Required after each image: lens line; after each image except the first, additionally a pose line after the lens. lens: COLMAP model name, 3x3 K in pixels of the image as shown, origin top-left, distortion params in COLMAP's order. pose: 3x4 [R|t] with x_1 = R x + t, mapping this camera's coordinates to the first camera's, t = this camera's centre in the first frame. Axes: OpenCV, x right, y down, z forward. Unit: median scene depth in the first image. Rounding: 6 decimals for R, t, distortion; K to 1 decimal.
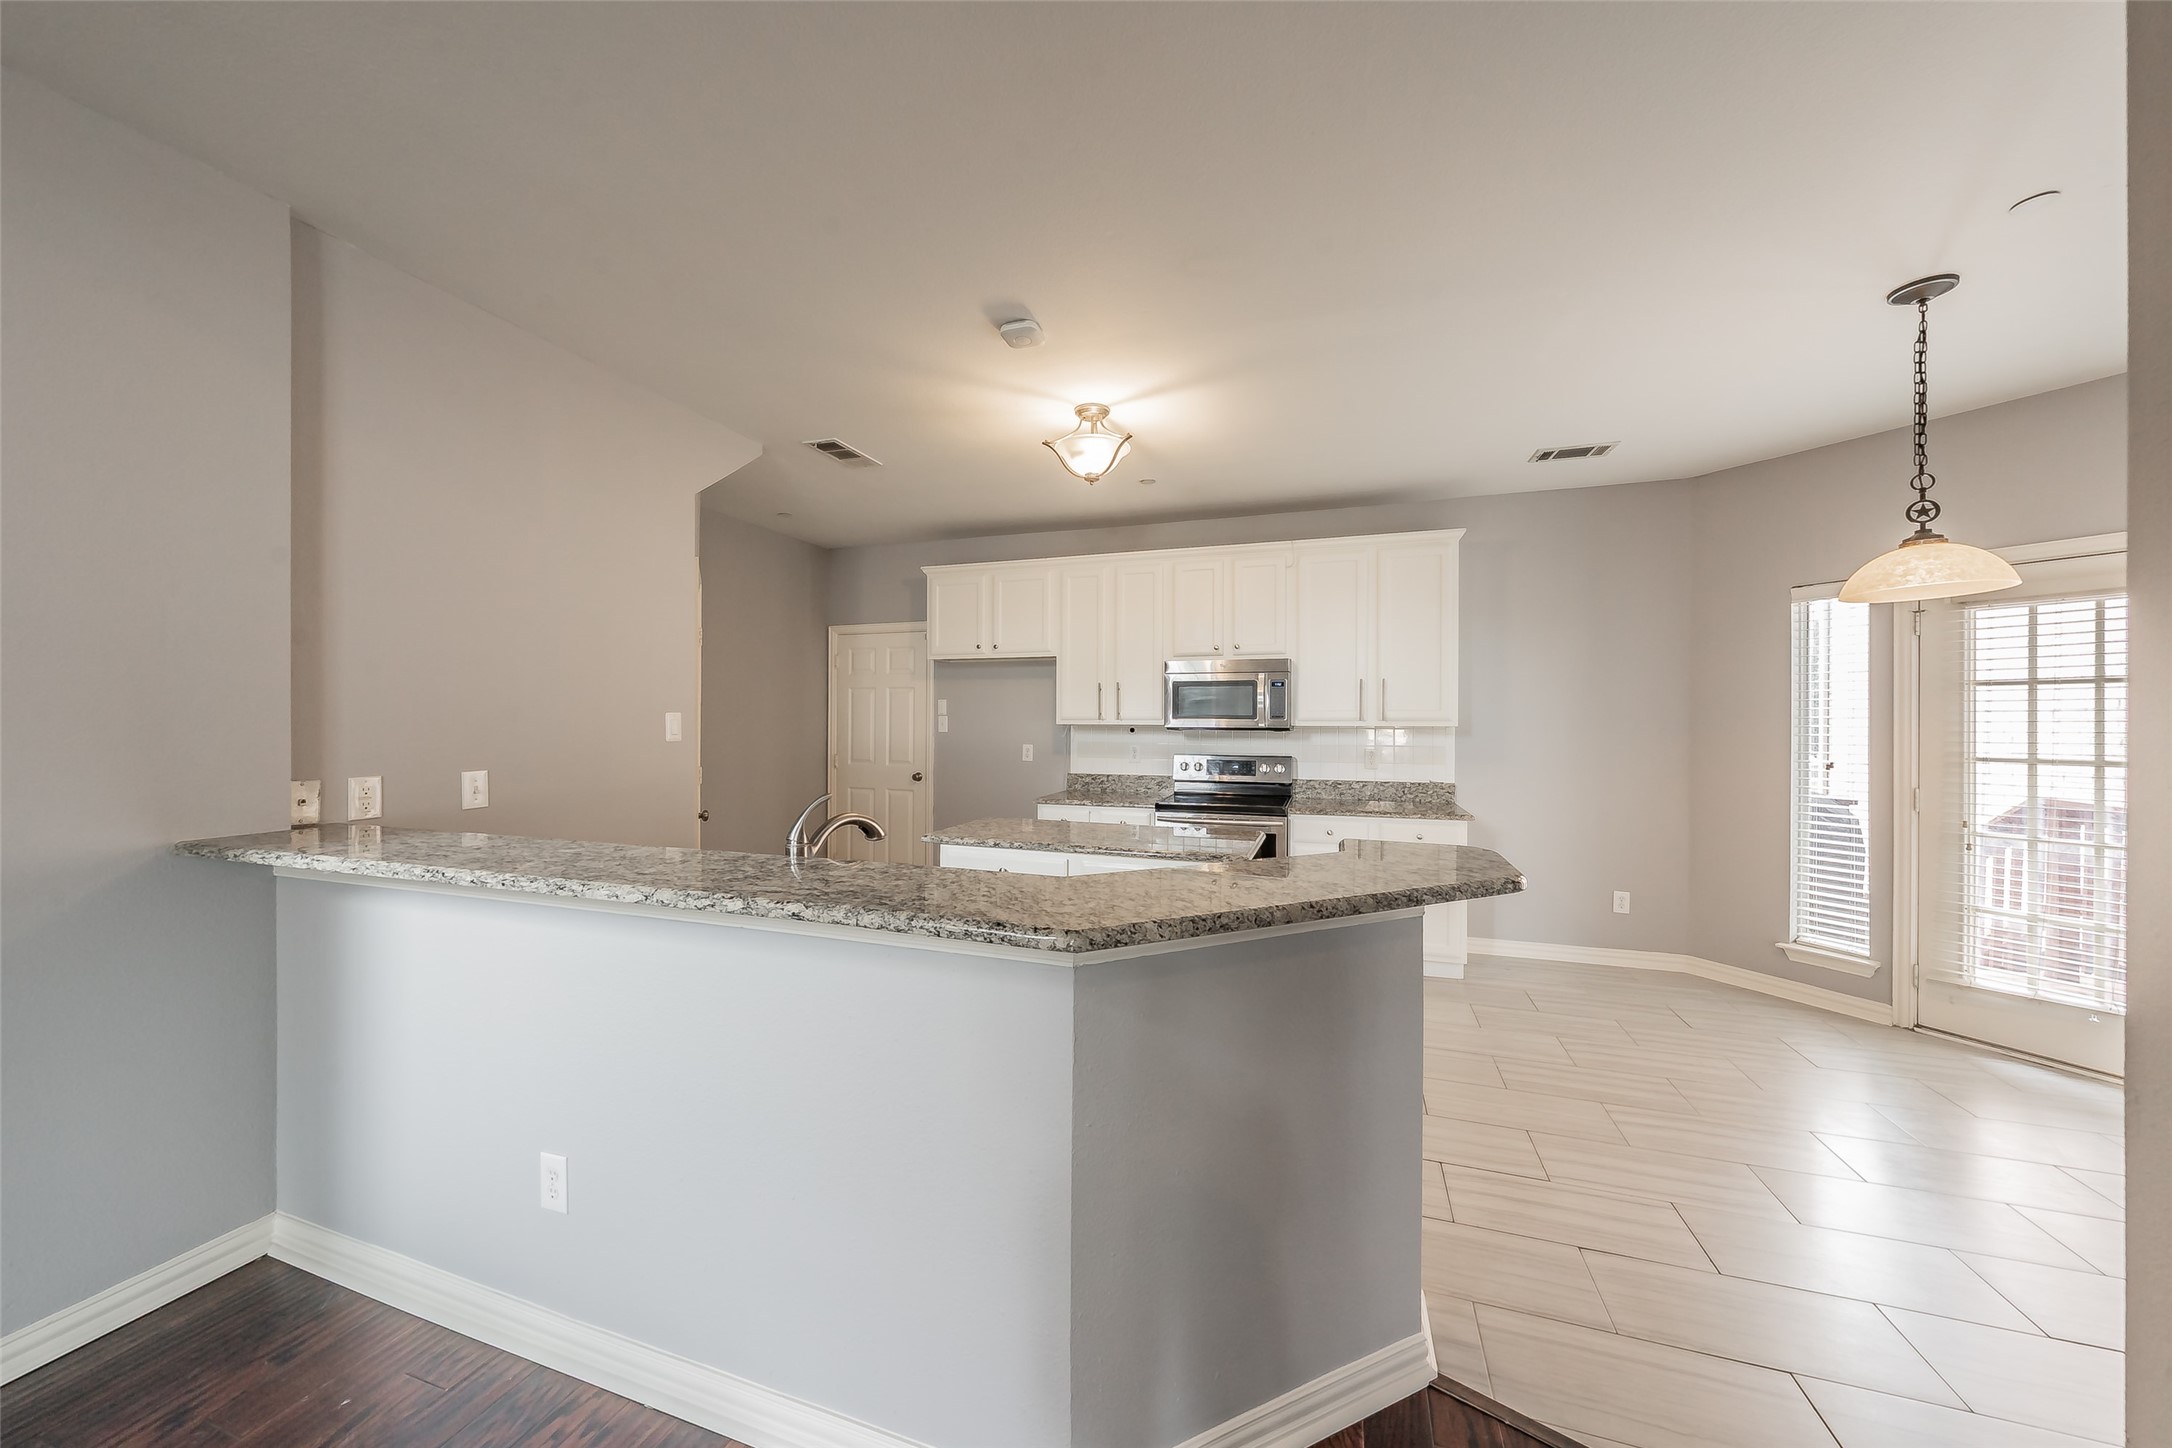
lens RADIAL K [[777.8, 0, 1086.0], [0, 777.8, 724.0], [0, 0, 1]] dist [-0.000435, 0.000003]
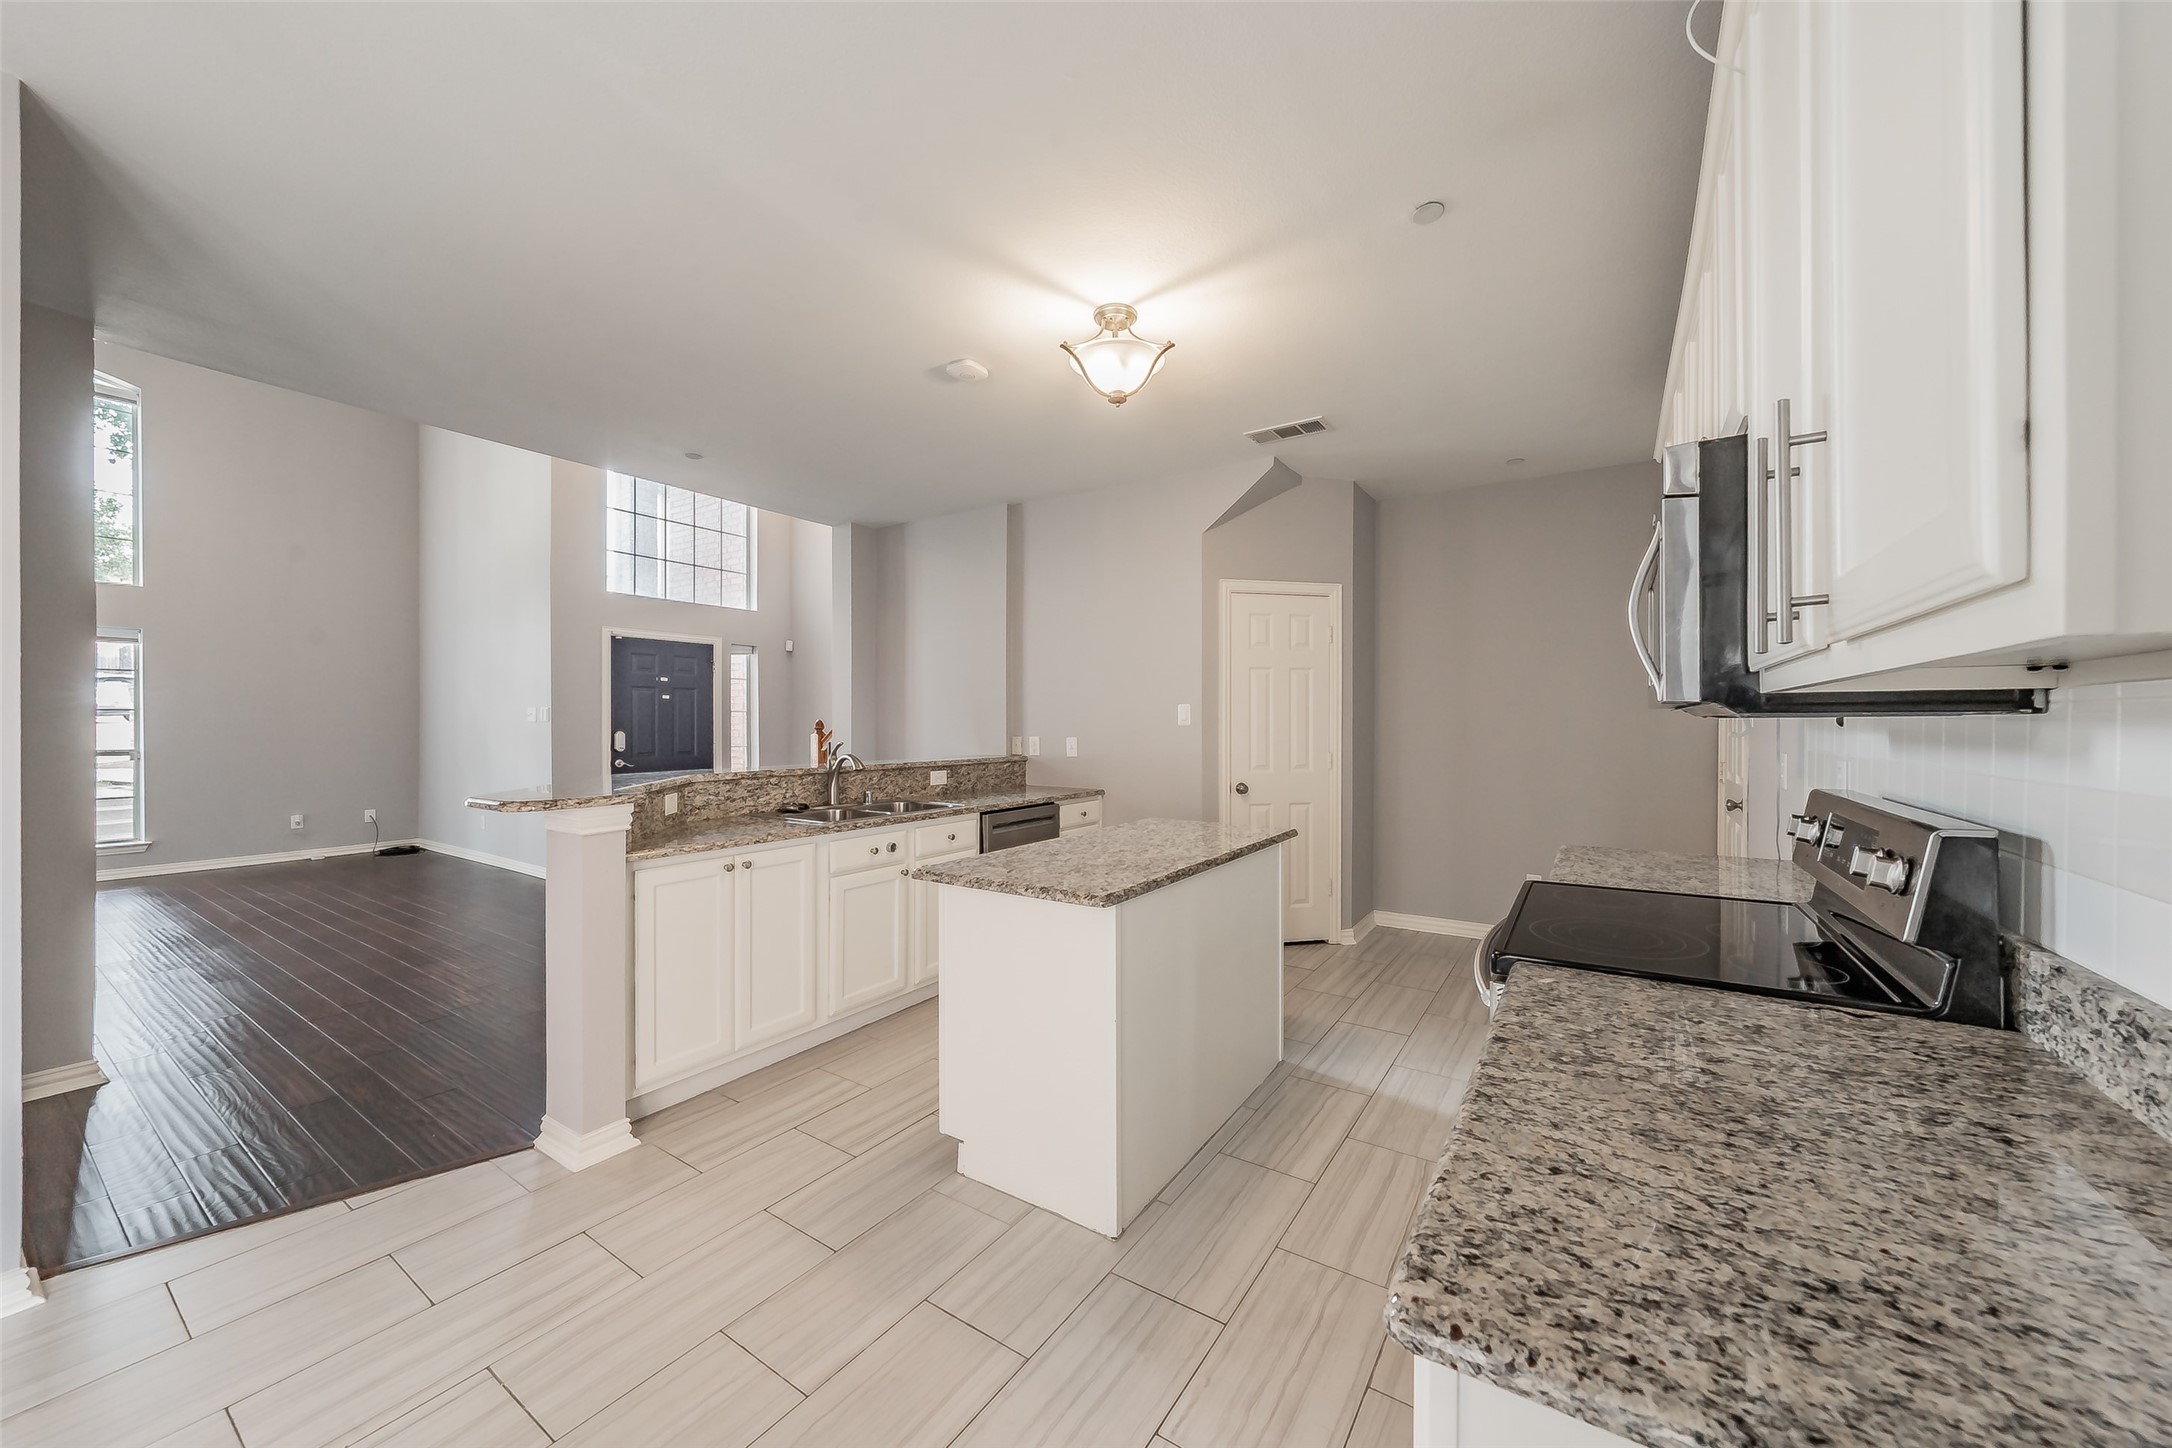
lens RADIAL K [[777.8, 0, 1086.0], [0, 777.8, 724.0], [0, 0, 1]] dist [-0.000435, 0.000003]
pose [[-0.262087, -0.001195, -0.965043, 0.585413], [-0.008186, 0.999966, 0.000984, 0.014272], [0.965009, 0.008158, -0.262088, 0.851643]]
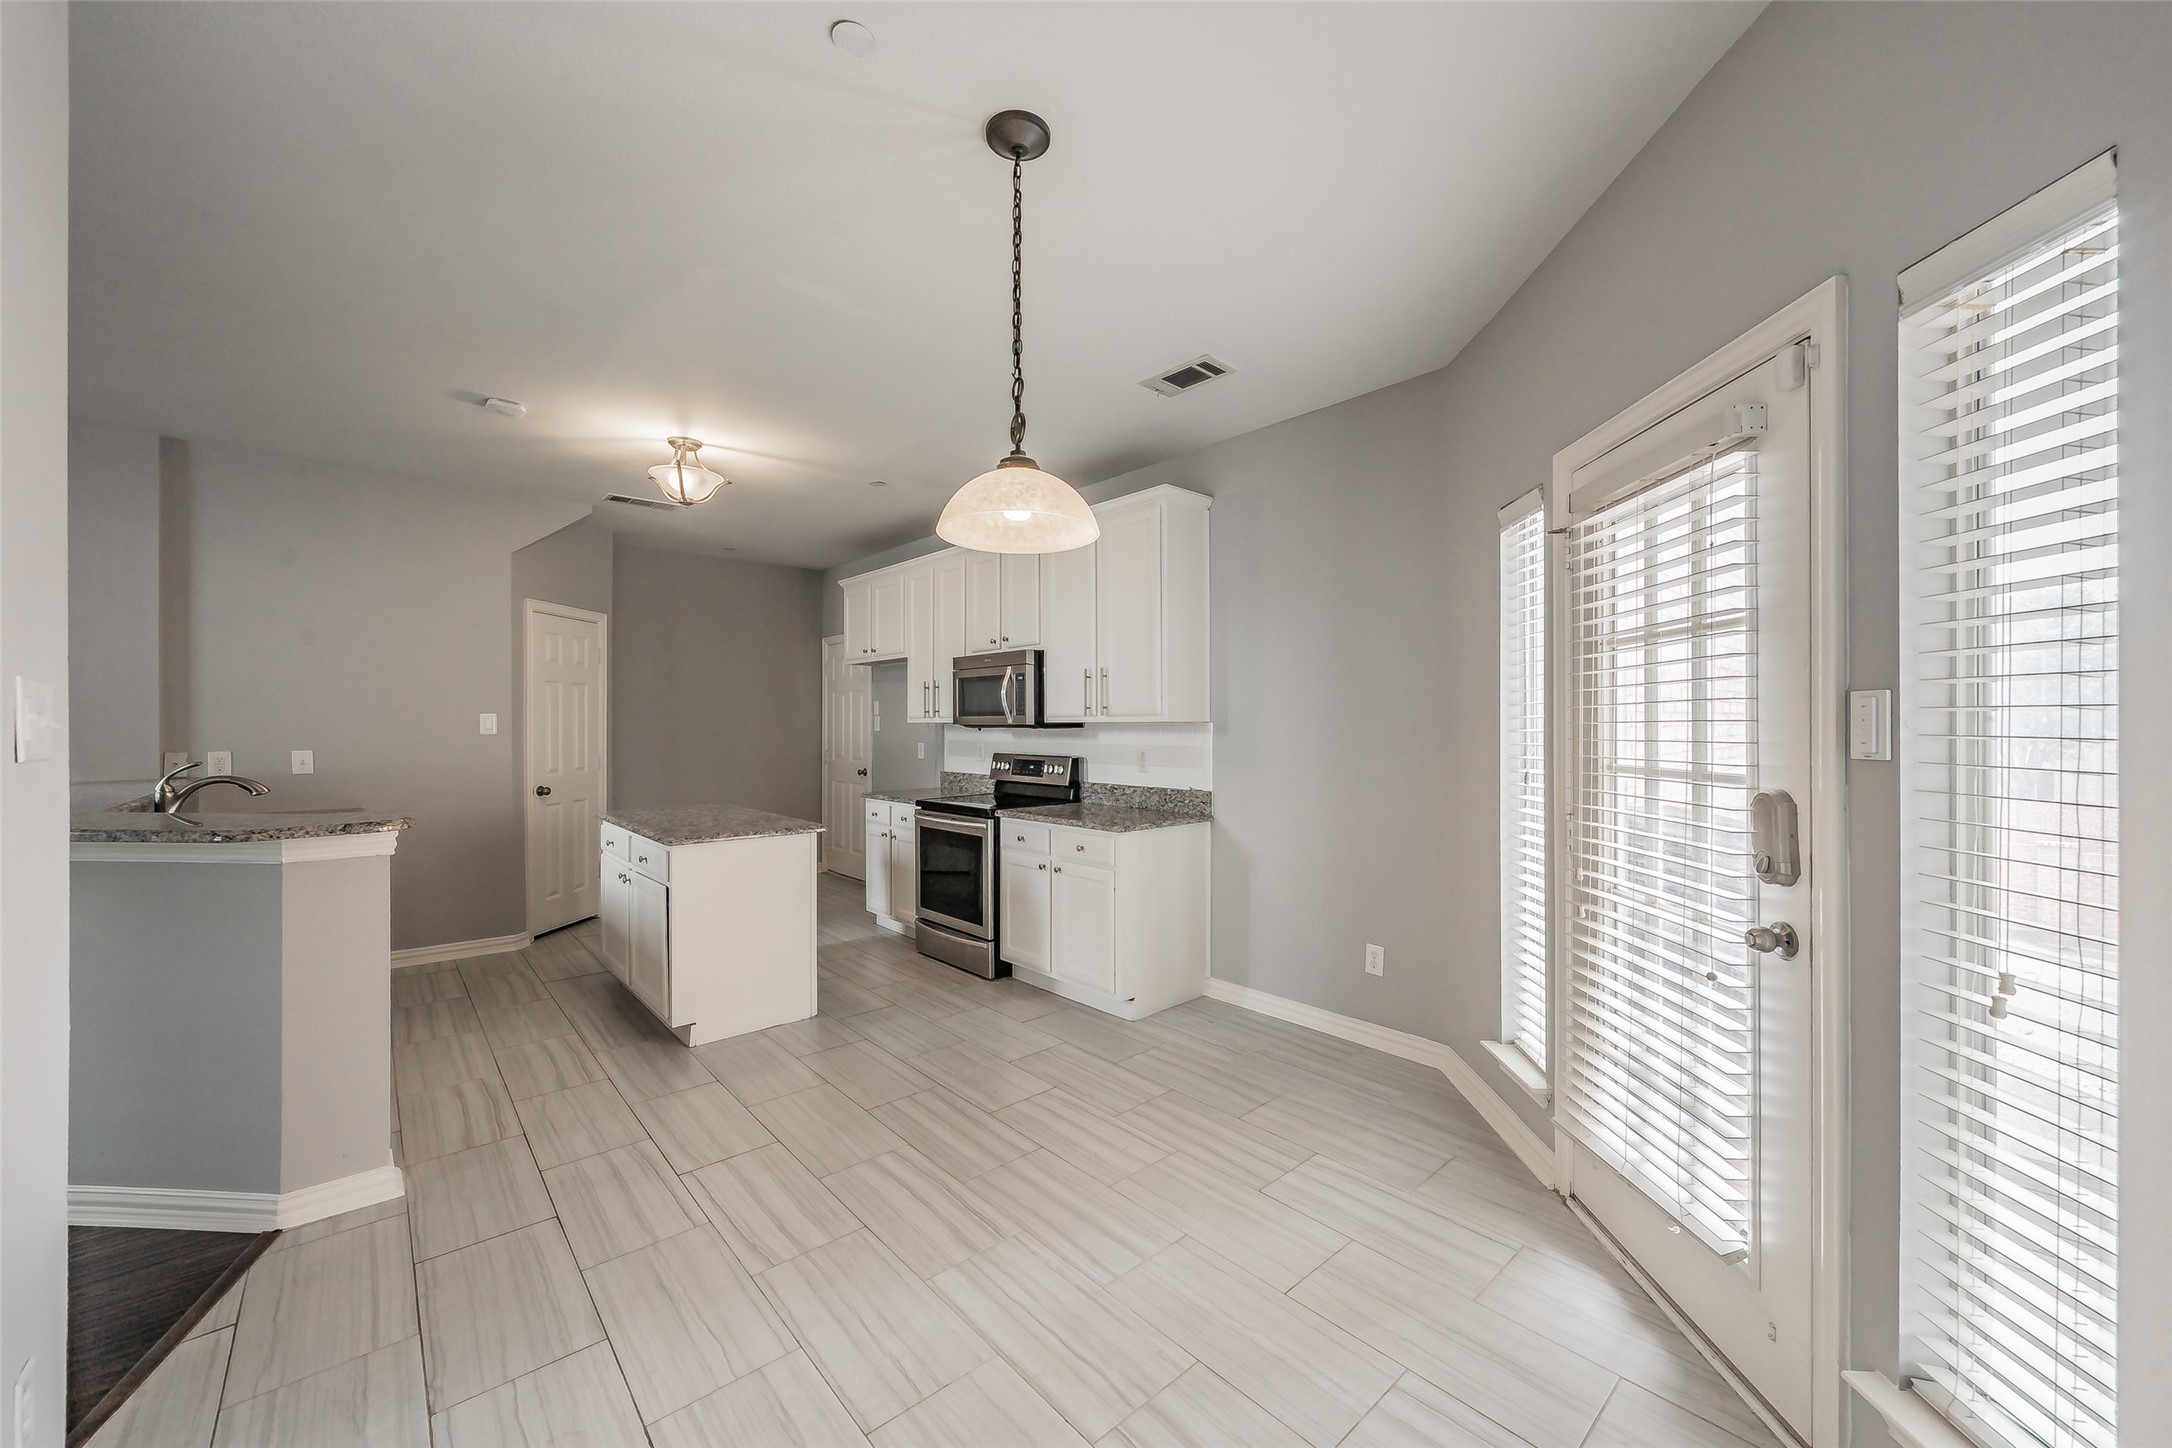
lens RADIAL K [[837.7, 0, 1104.5], [0, 837.7, 722.0], [0, 0, 1]] dist [0.001864, 0.000276]
pose [[0.867096, -0.006252, -0.498101, 0.834969], [0.001585, 0.999951, -0.009792, 0.011744], [0.498138, 0.007701, 0.867064, 0.179385]]
